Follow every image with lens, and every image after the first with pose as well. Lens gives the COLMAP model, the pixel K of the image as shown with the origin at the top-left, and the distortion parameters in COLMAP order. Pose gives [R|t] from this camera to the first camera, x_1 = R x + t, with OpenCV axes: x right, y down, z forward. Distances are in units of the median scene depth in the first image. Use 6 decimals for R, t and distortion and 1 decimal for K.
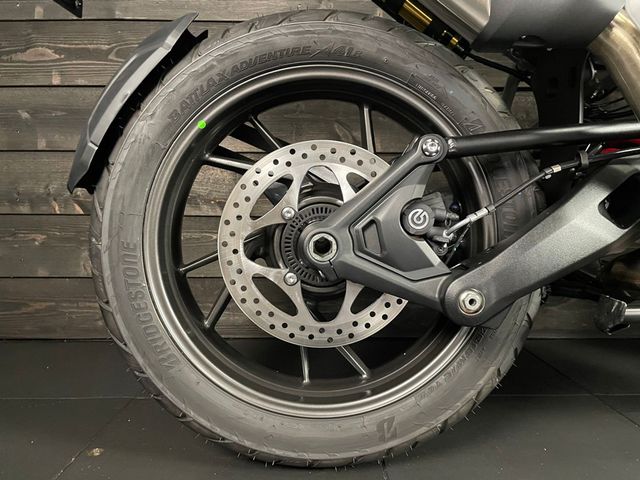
lens RADIAL K [[491.9, 0, 332.7], [0, 491.9, 242.4], [0, 0, 1]] dist [0.089705, -0.098942]
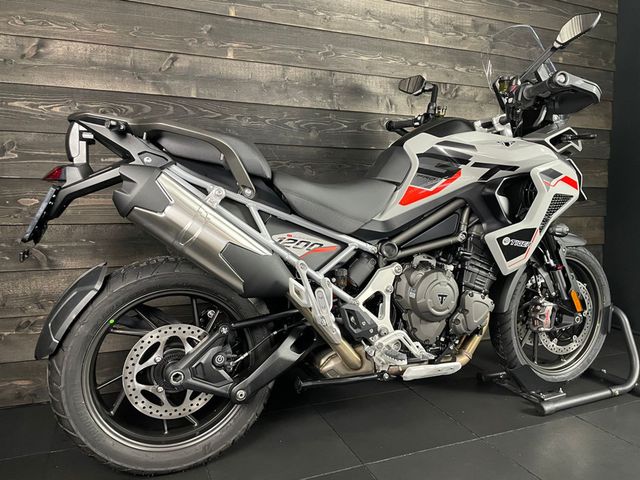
lens RADIAL K [[491.9, 0, 332.7], [0, 491.9, 242.4], [0, 0, 1]] dist [0.089705, -0.098942]
pose [[0.928448, -0.032109, 0.370073, -0.170900], [0.018262, 0.998998, 0.040861, -0.642537], [-0.371014, -0.031179, 0.928104, -1.280098]]
